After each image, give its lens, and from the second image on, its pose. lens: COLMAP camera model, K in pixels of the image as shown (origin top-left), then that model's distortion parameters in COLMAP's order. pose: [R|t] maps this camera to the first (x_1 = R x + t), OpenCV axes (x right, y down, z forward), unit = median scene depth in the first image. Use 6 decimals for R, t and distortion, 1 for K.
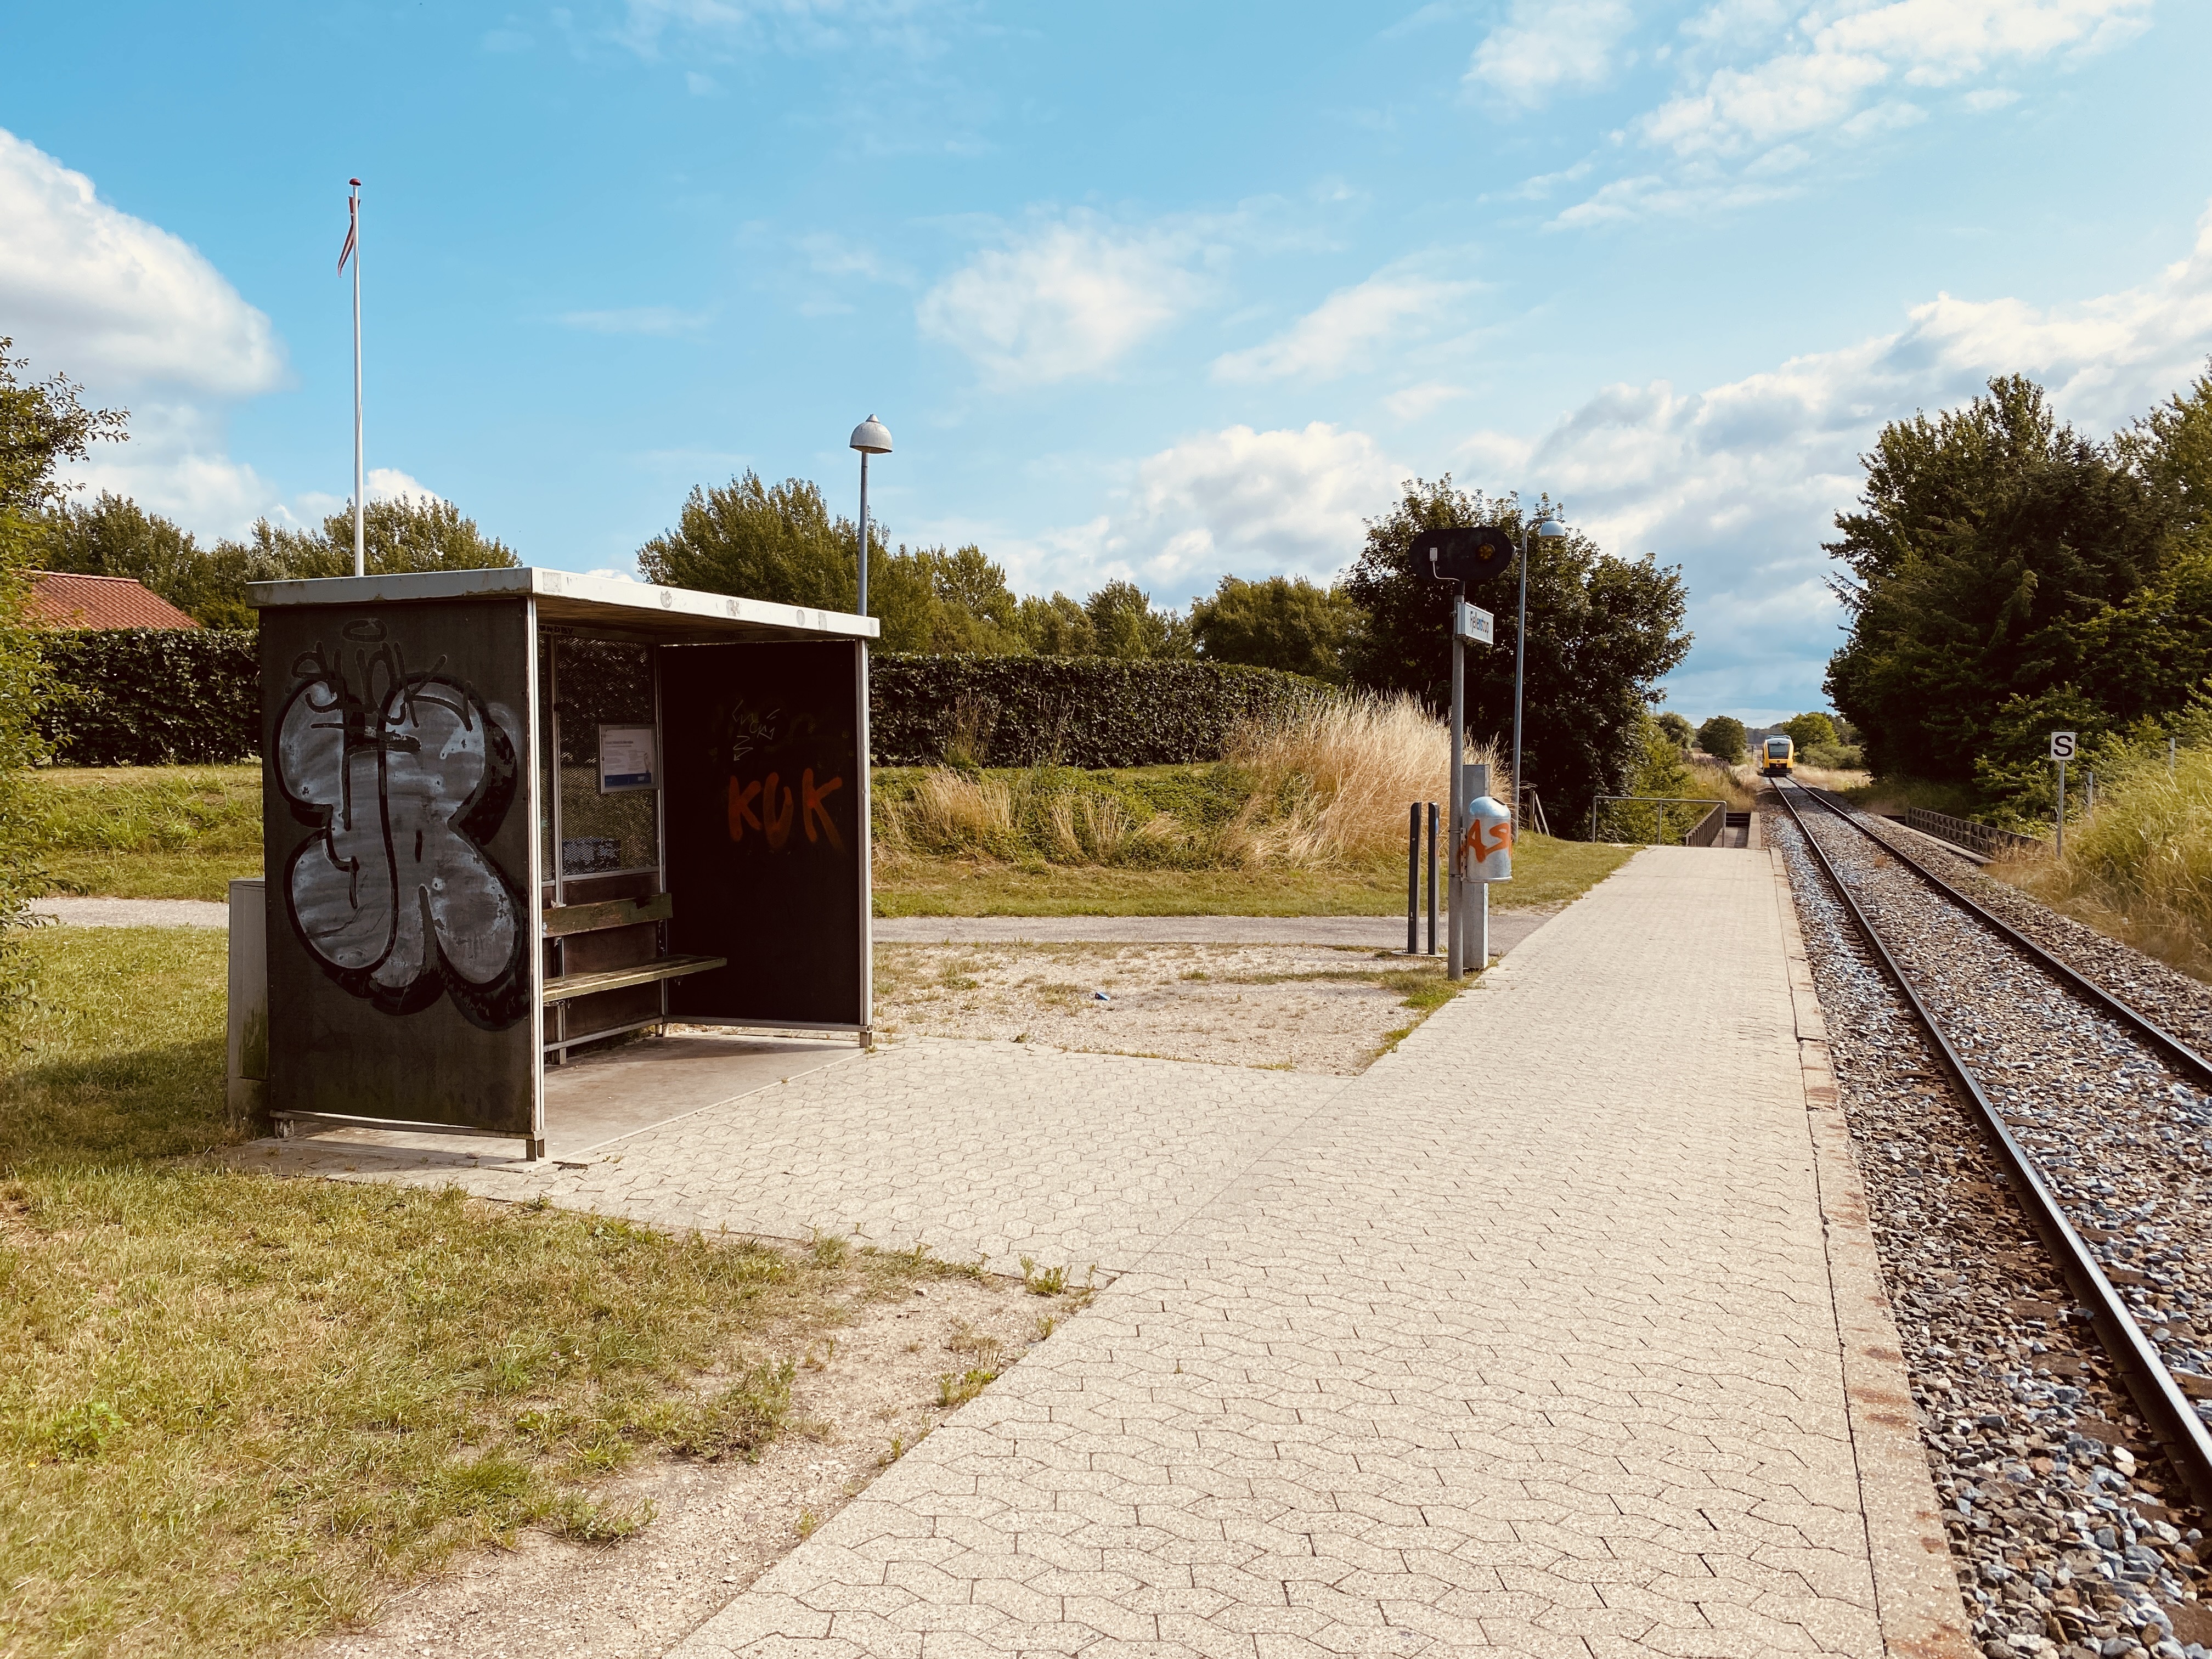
lens RADIAL K [[1692.0, 0, 1033.9], [0, 1692.0, 819.2], [0, 0, 1]] dist [-0.002568, -0.028229]
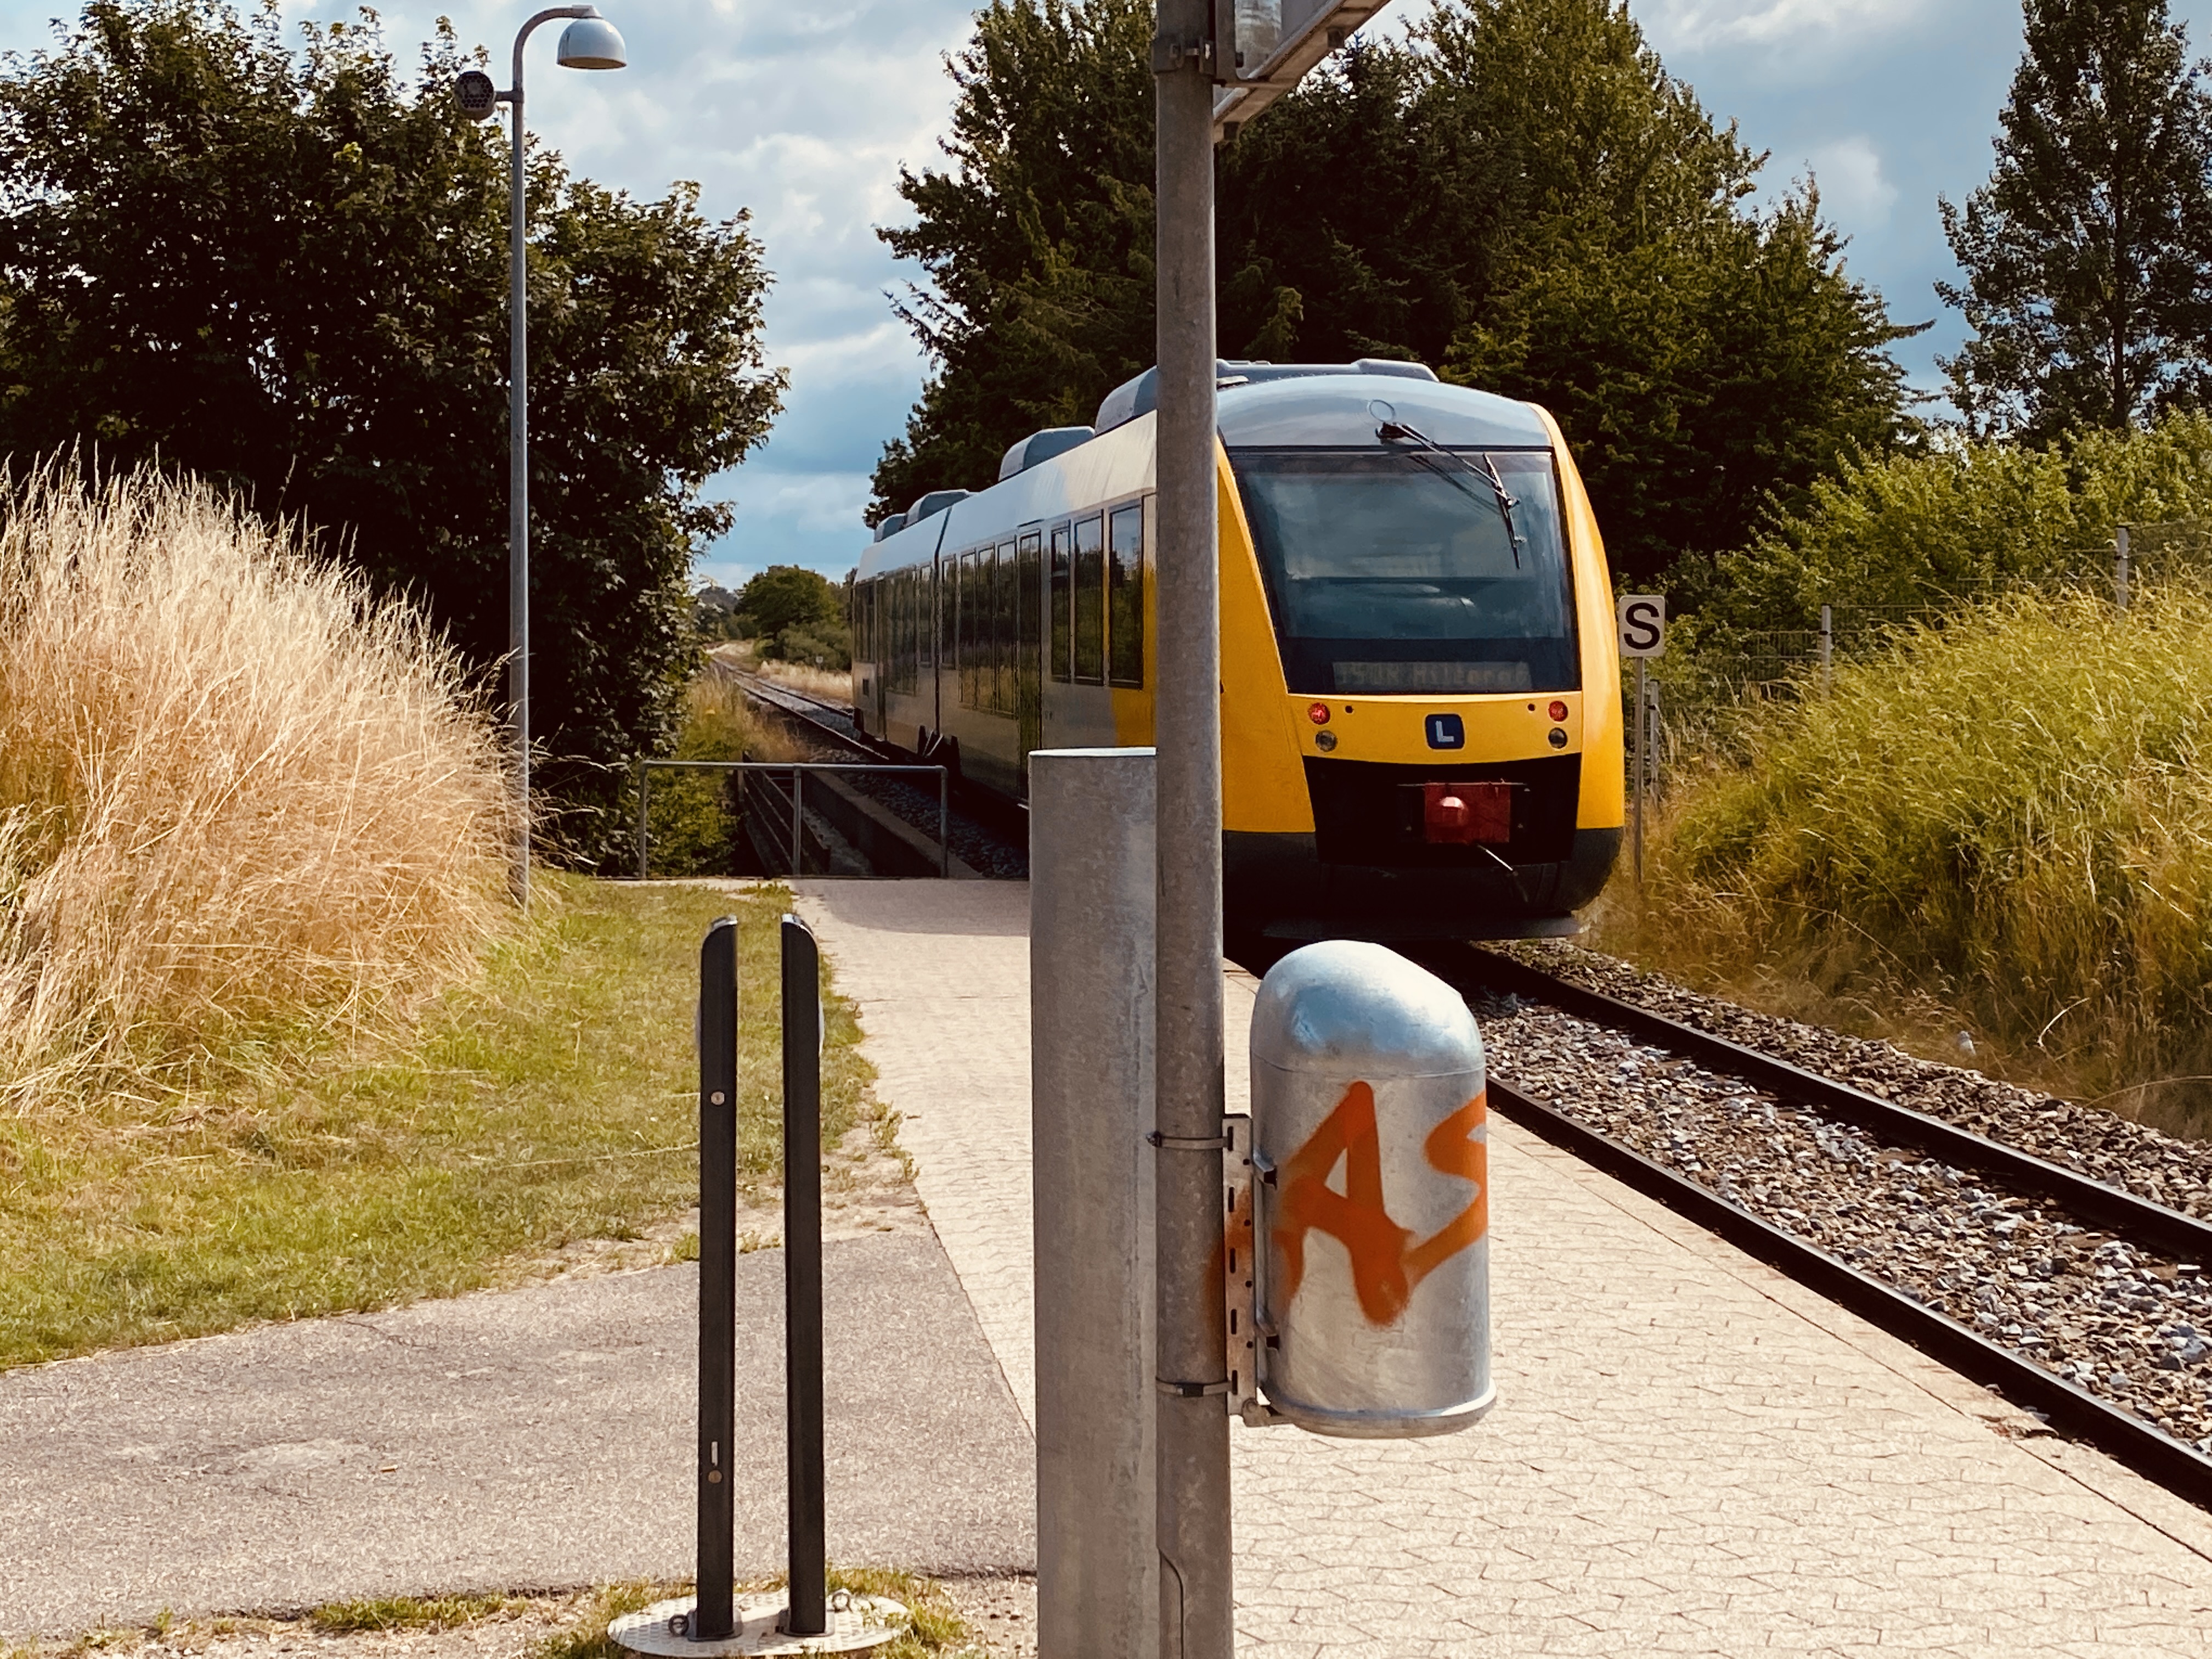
lens RADIAL K [[3426.7, 0, 1106.0], [0, 3426.7, 829.5], [0, 0, 1]] dist [0.188048, -0.666039]
pose [[0.867358, -0.037490, 0.496271, 0.017456], [0.030774, 0.999291, 0.021705, -0.009564], [-0.496732, -0.003553, 0.867896, 0.192055]]
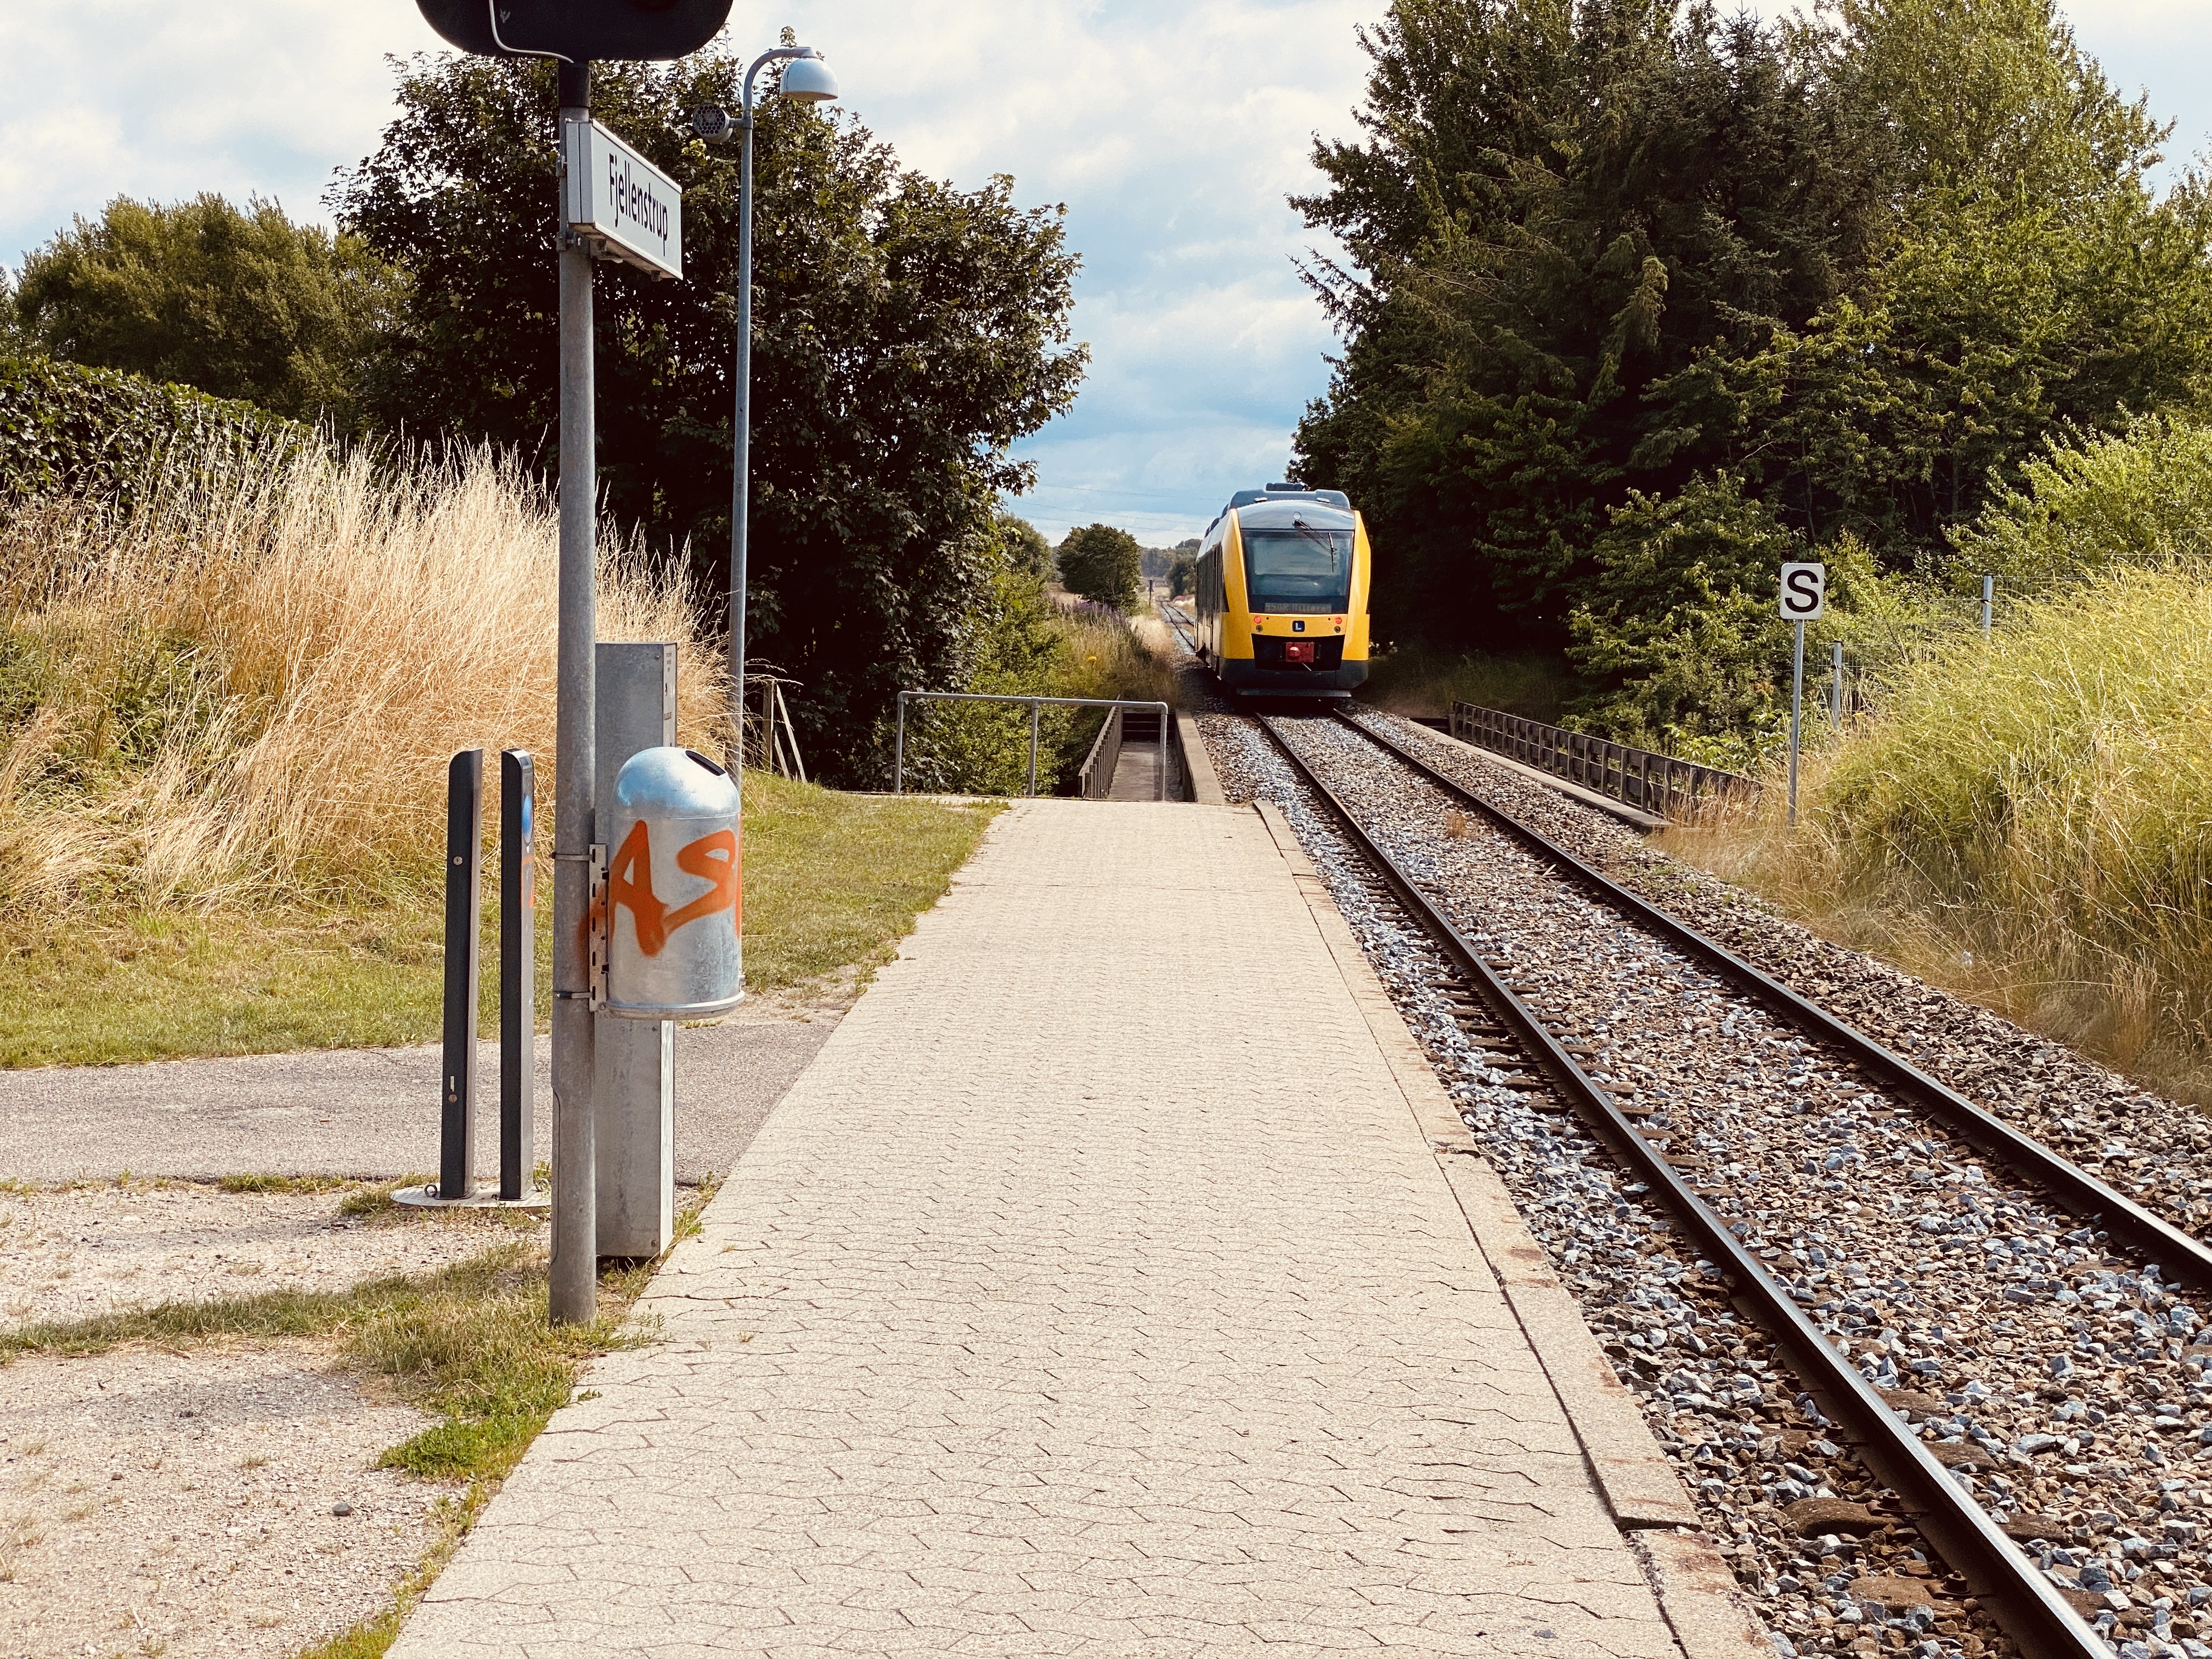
lens RADIAL K [[3390.0, 0, 1106.0], [0, 3390.0, 829.5], [0, 0, 1]] dist [0.123417, -0.131026]
pose [[0.925554, -0.016290, 0.378265, 0.028276], [0.004016, 0.999440, 0.033213, -0.005265], [-0.378594, -0.029221, 0.925101, 0.103857]]
